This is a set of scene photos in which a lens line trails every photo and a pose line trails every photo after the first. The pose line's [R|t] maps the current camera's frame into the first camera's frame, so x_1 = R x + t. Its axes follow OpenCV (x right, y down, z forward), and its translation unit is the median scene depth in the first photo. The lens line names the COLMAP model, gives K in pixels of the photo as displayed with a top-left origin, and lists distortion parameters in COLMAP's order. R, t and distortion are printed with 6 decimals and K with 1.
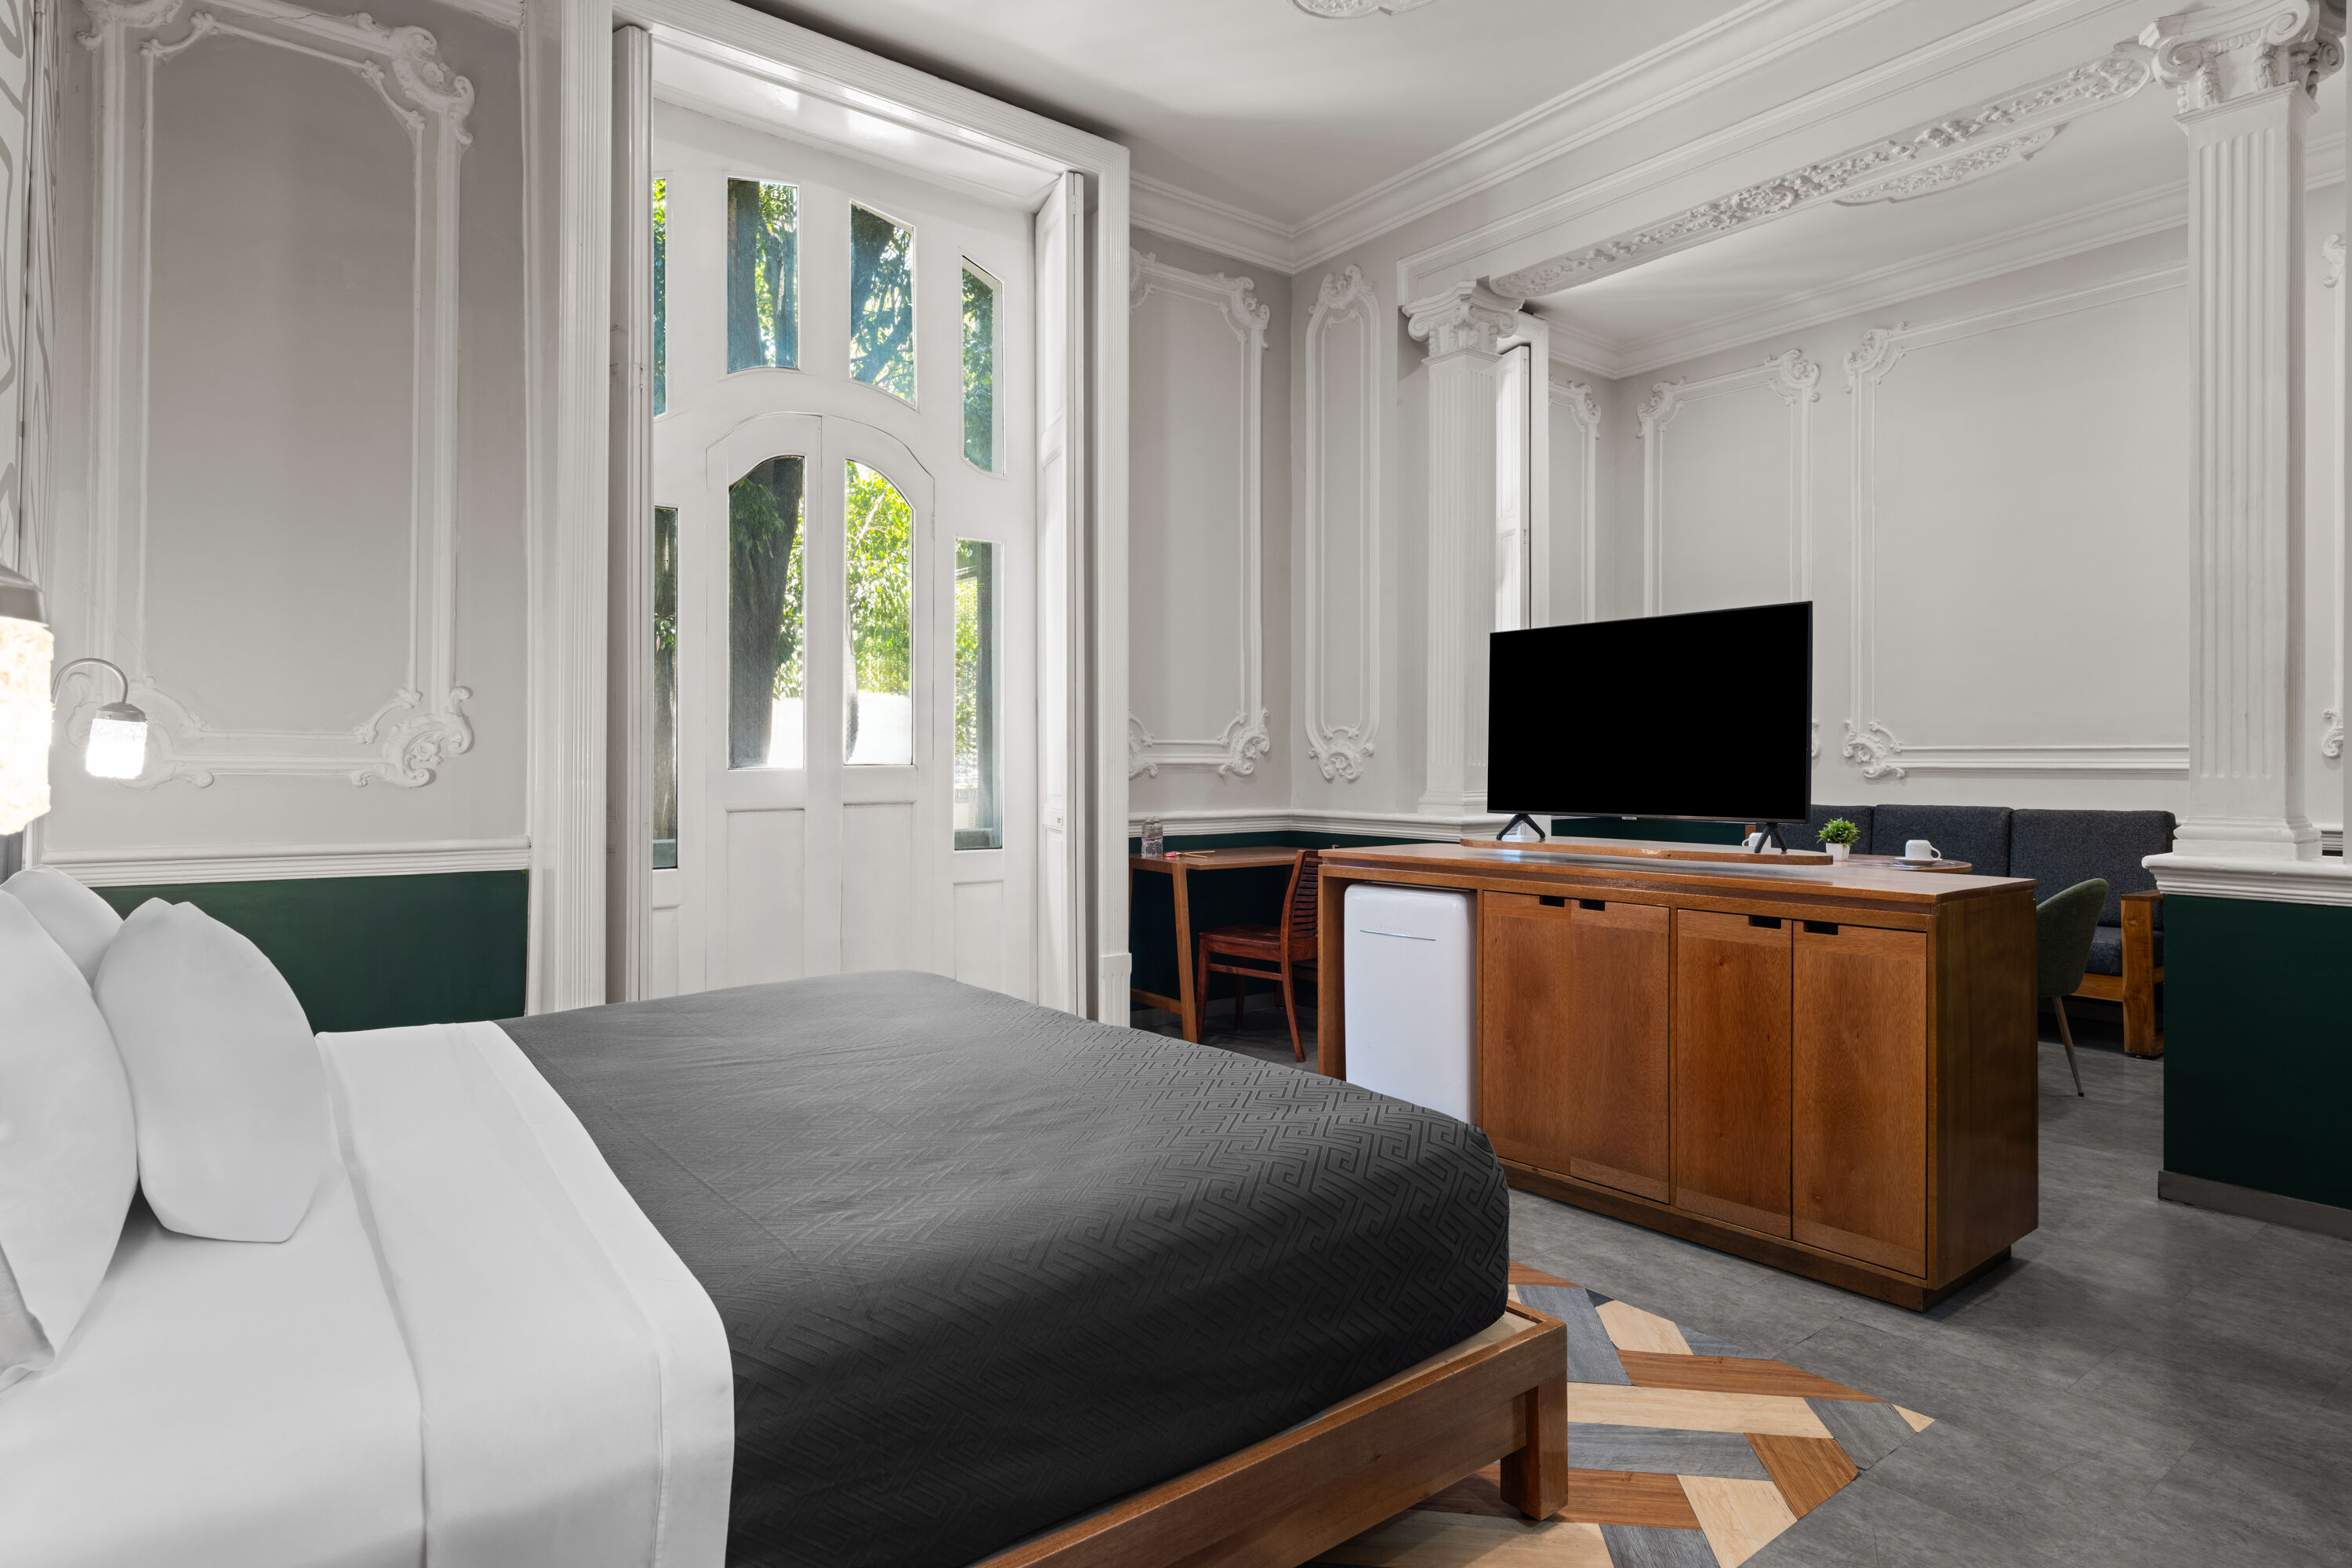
lens RADIAL K [[1281.3, 0, 1198.0], [0, 1281.3, 765.5], [0, 0, 1]] dist [0.004626, -0.004526]
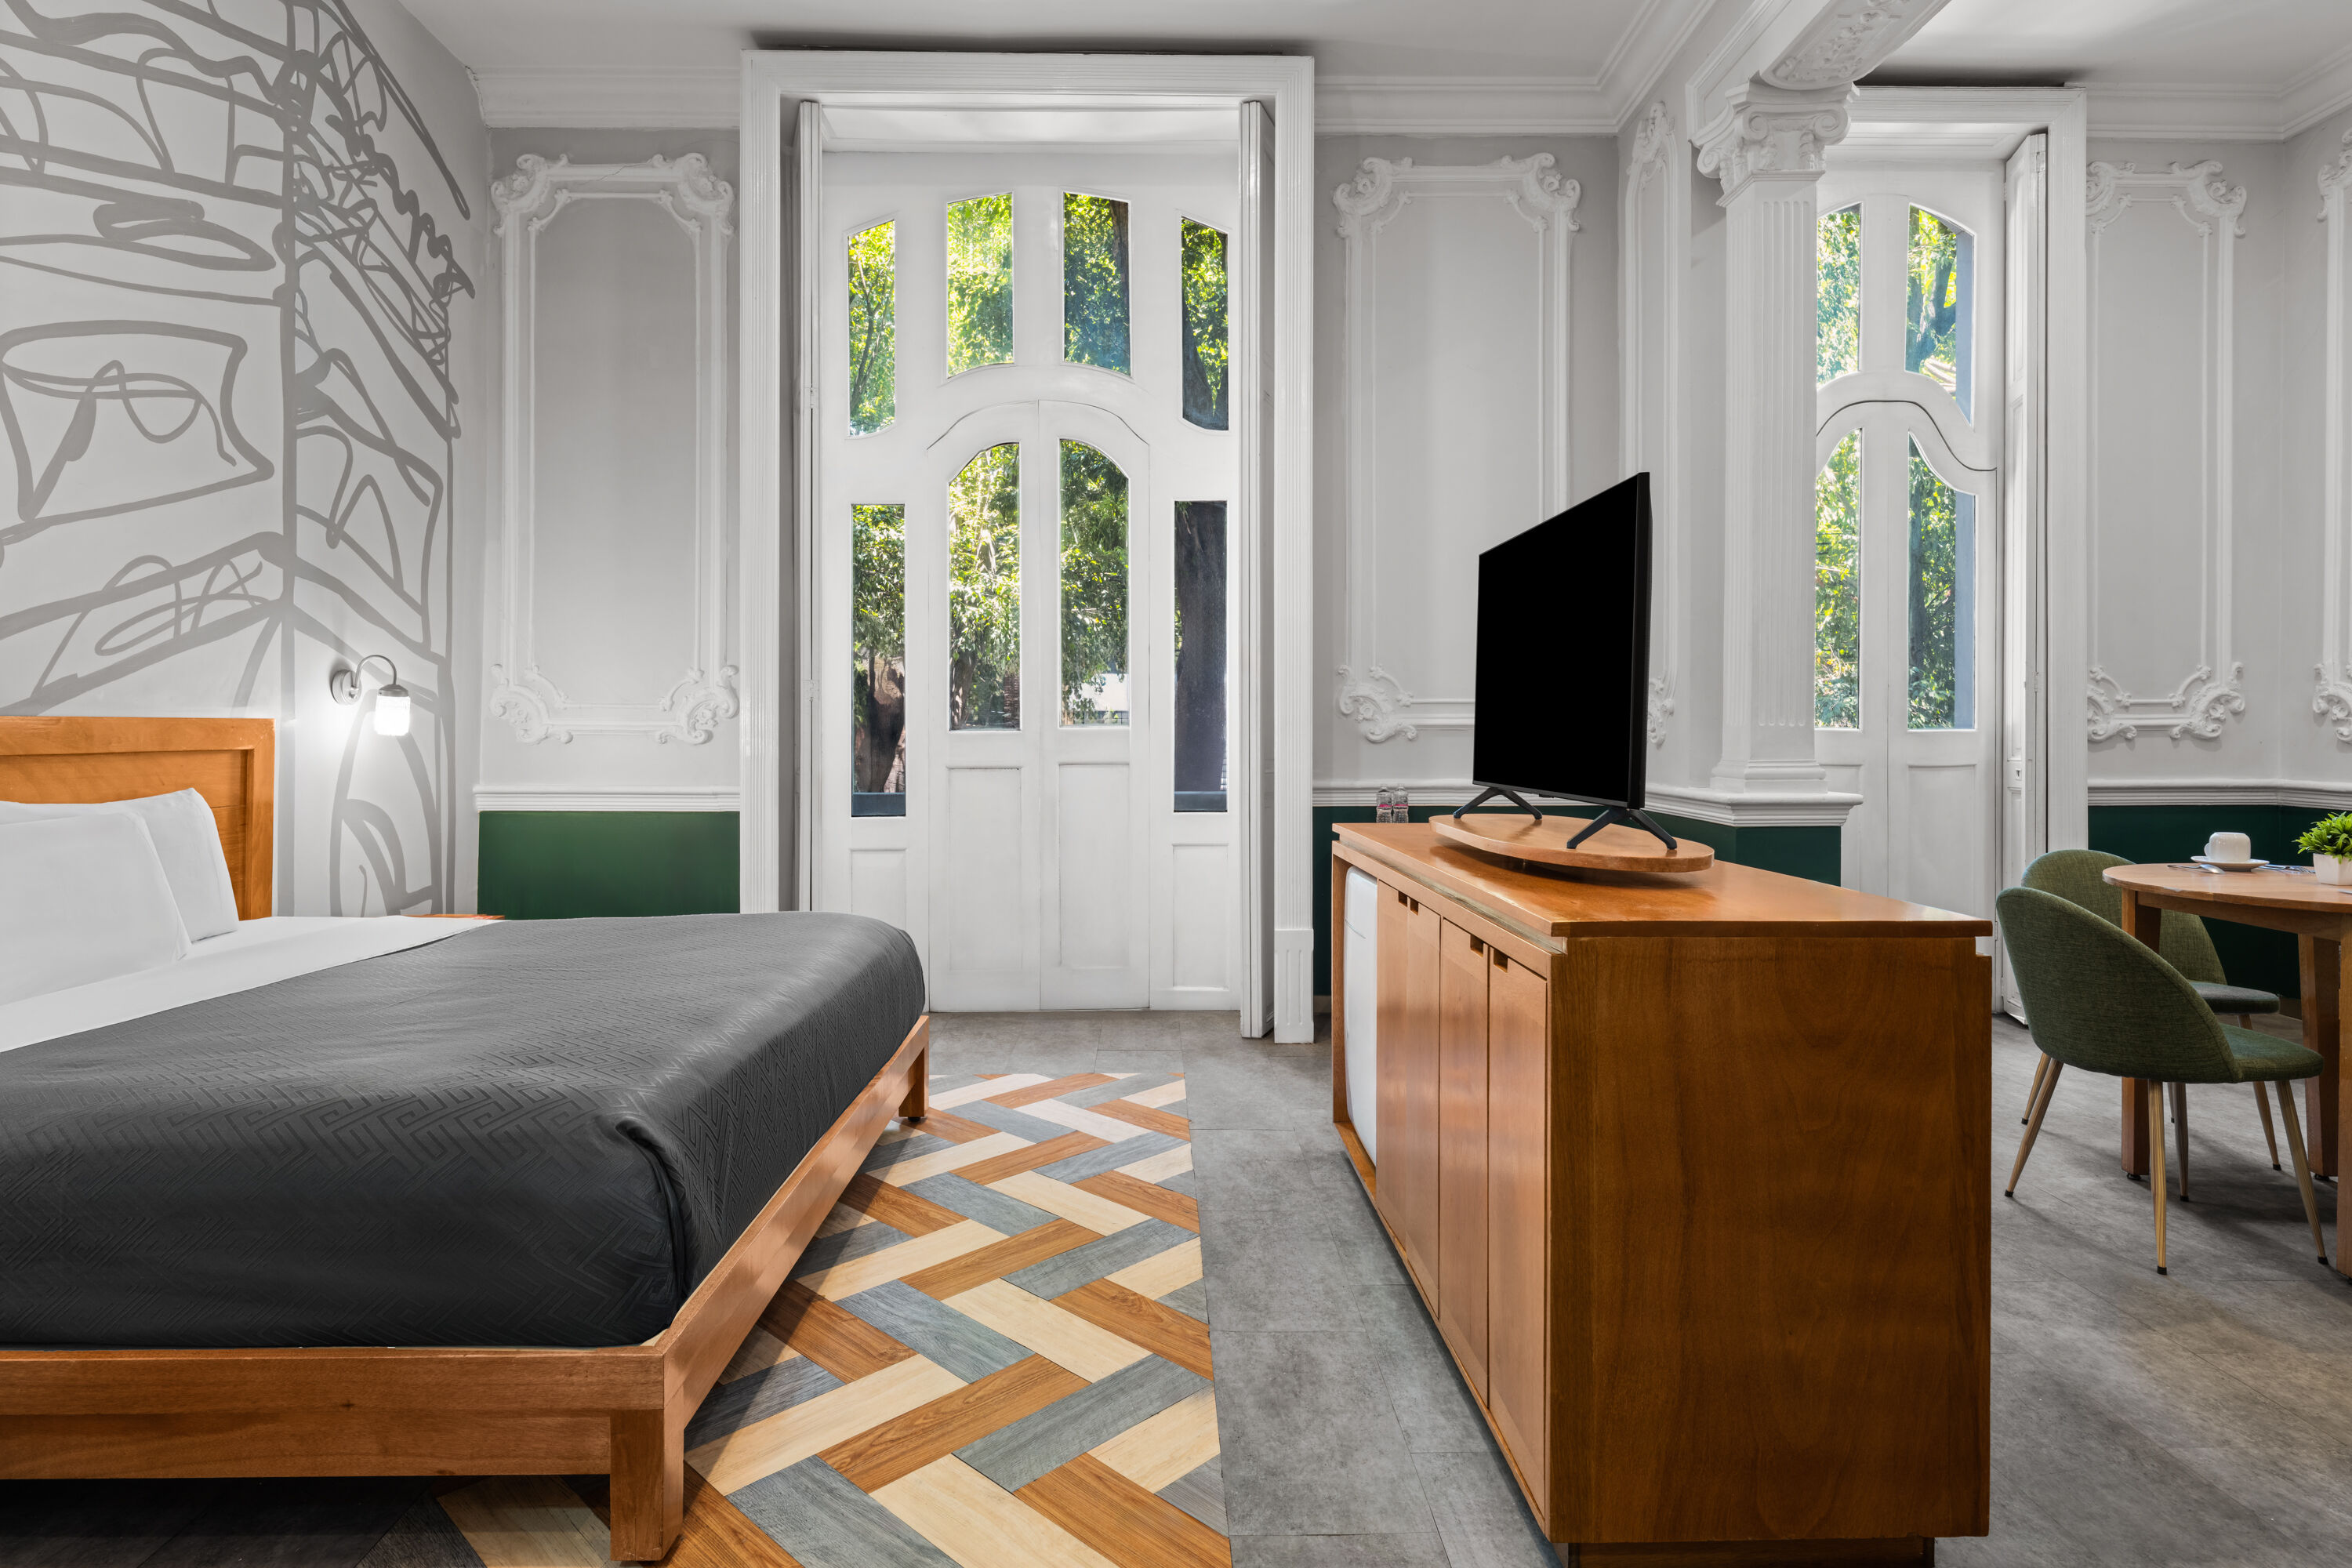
lens RADIAL K [[1281.3, 0, 1156.1], [0, 1281.3, 741.1], [0, 0, 1]] dist [0.004626, -0.004526]
pose [[0.794472, 0.004554, -0.607283, 0.447005], [0.000242, 0.999969, 0.007815, 0.003379], [0.607300, -0.006356, 0.794447, 0.209775]]
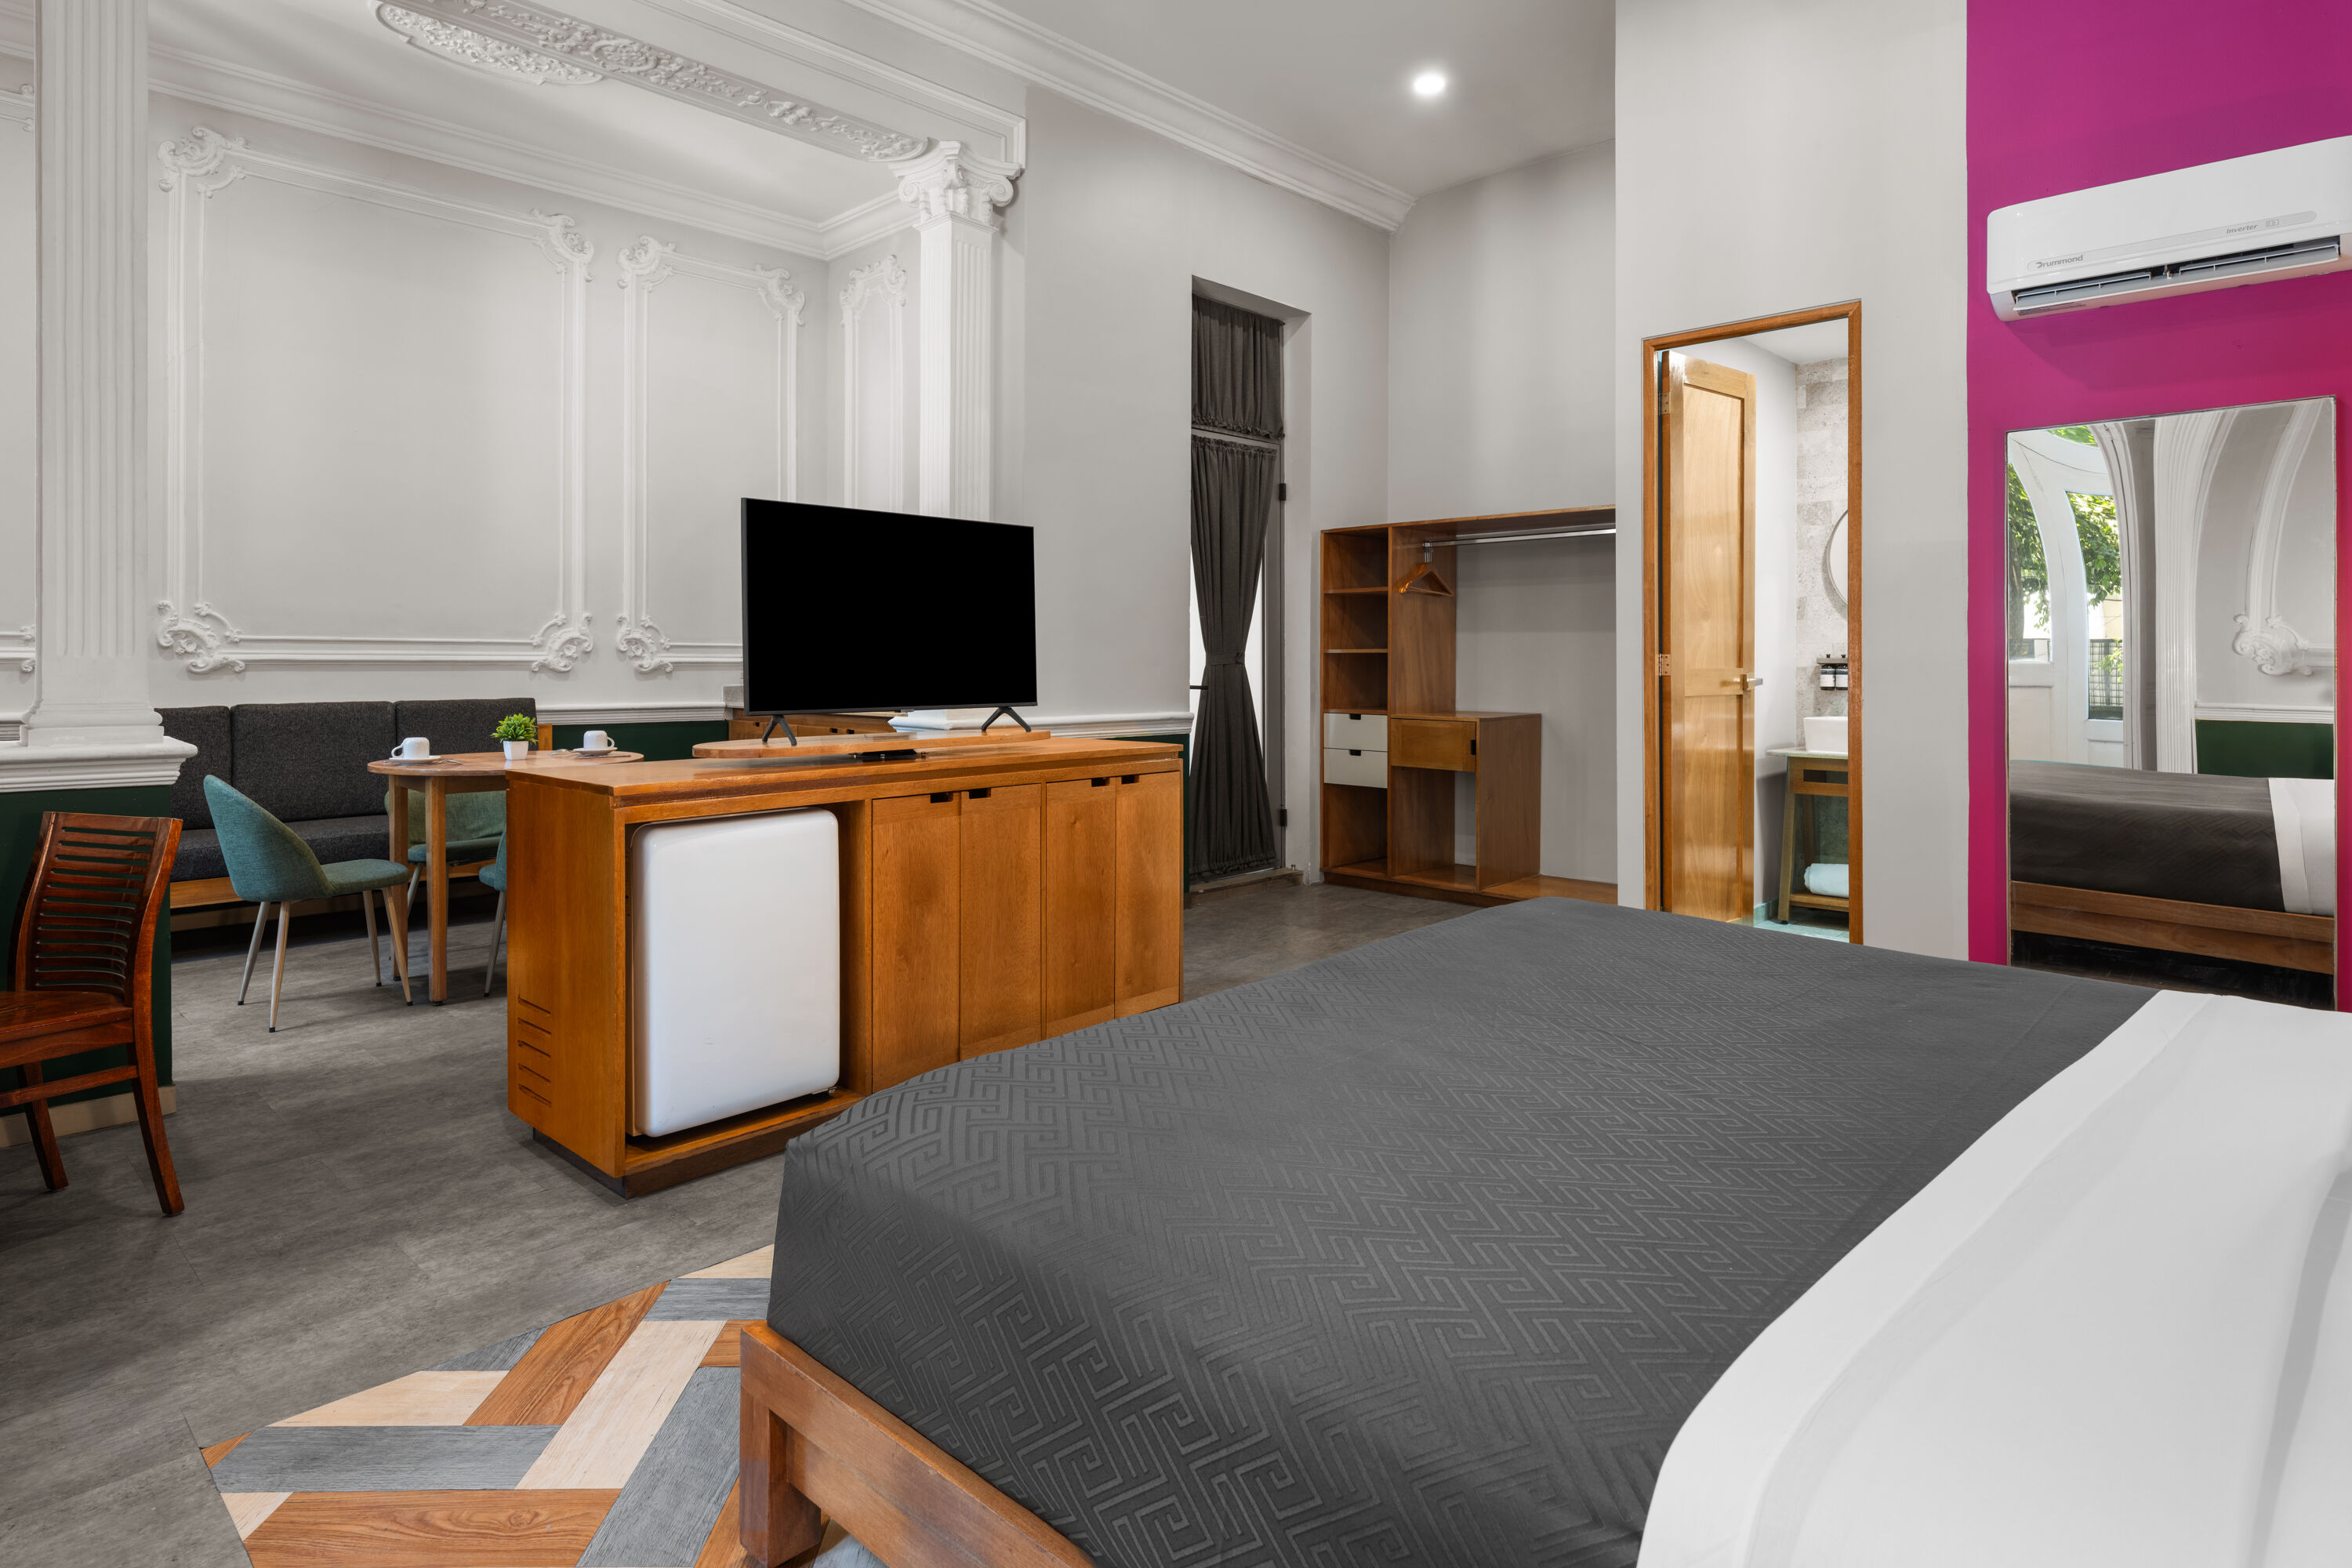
lens RADIAL K [[1281.3, 0, 1149.9], [0, 1281.3, 671.8], [0, 0, 1]] dist [0.004626, -0.004526]
pose [[-0.131161, -0.010736, 0.991303, -0.513690], [-0.001102, 0.999942, 0.010683, -0.000498], [-0.991360, 0.000309, -0.131165, 0.698310]]
